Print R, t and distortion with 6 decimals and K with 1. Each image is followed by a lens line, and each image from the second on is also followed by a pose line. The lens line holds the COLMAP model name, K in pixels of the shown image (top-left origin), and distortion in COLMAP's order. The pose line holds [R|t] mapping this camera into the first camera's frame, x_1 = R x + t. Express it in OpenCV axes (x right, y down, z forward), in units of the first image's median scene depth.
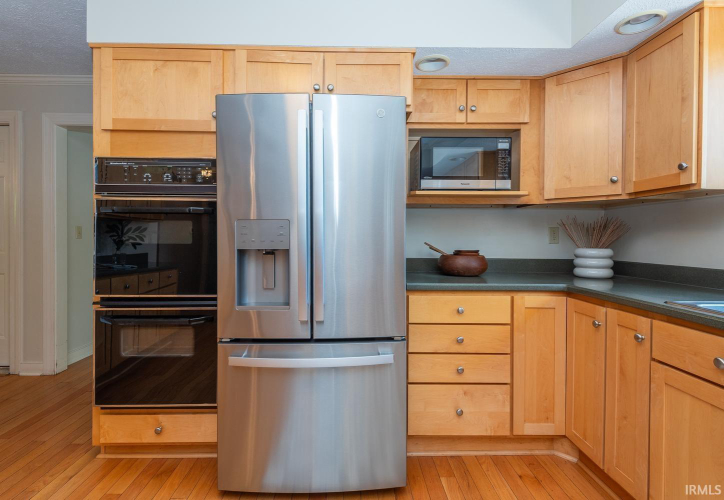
lens RADIAL K [[357.1, 0, 347.3], [0, 357.1, 236.3], [0, 0, 1]] dist [0.004432, -0.001927]
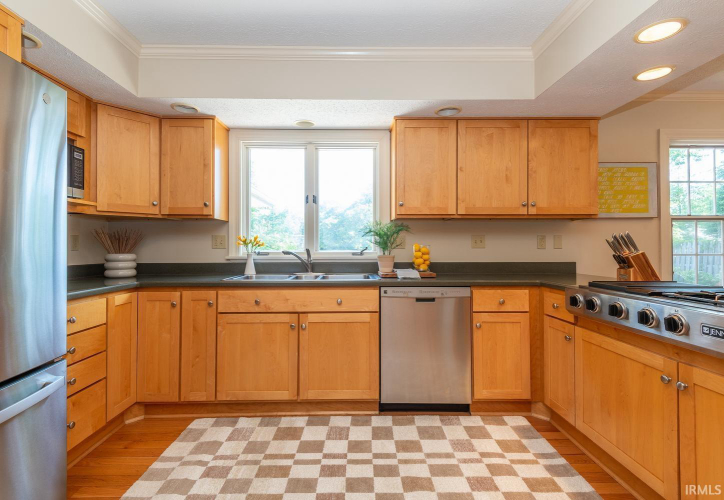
lens RADIAL K [[357.1, 0, 346.9], [0, 357.1, 235.3], [0, 0, 1]] dist [0.004432, -0.001927]
pose [[0.014778, 0.026966, 0.999527, -0.631160], [-0.003968, 0.999630, -0.026910, 0.000198], [-0.999883, -0.003568, 0.014880, 0.231662]]
